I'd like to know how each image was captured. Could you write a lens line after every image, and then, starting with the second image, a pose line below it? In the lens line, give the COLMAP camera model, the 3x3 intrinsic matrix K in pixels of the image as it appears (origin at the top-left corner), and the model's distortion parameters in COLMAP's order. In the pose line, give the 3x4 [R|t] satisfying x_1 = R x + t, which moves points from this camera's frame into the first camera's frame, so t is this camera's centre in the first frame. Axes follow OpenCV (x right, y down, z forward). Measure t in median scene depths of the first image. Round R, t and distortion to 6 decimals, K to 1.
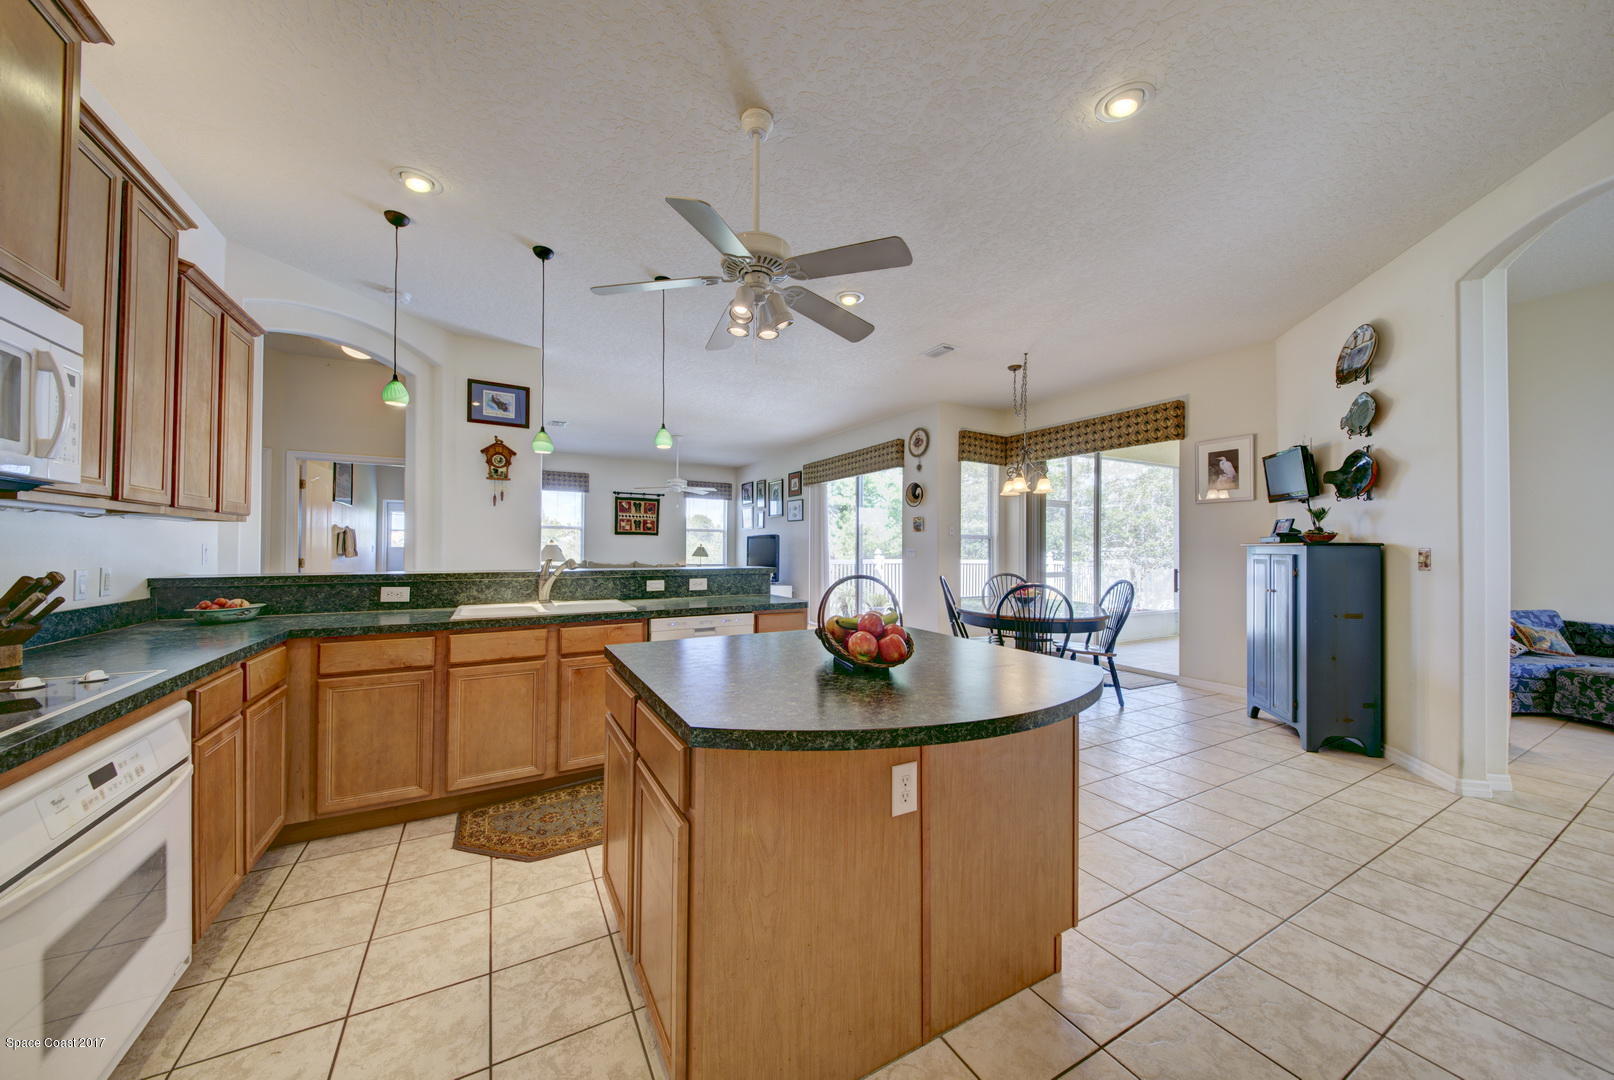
lens RADIAL K [[560.1, 0, 807.0], [0, 560.1, 540.0], [0, 0, 1]] dist [0.020404, -0.013778]
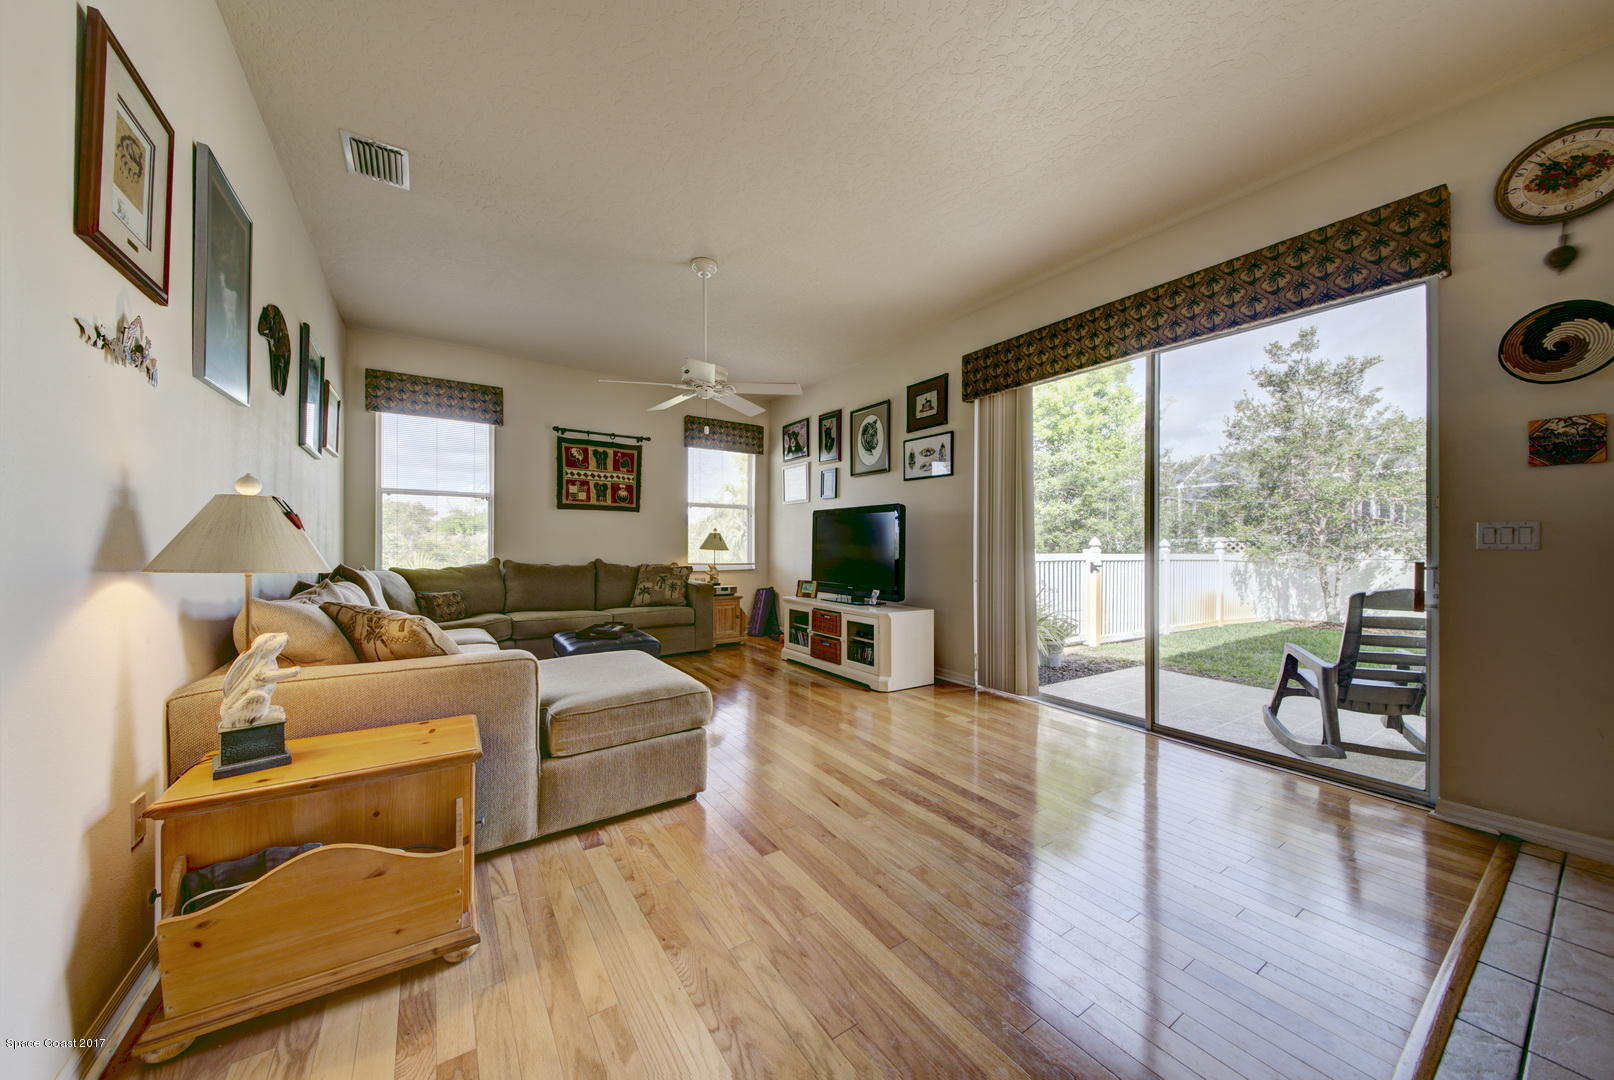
lens RADIAL K [[560.1, 0, 807.0], [0, 560.1, 540.0], [0, 0, 1]] dist [0.020404, -0.013778]
pose [[0.996999, -0.001895, 0.077393, -0.227536], [0.001197, 0.999958, 0.009065, 0.022374], [-0.077406, -0.008945, 0.996959, 0.694012]]
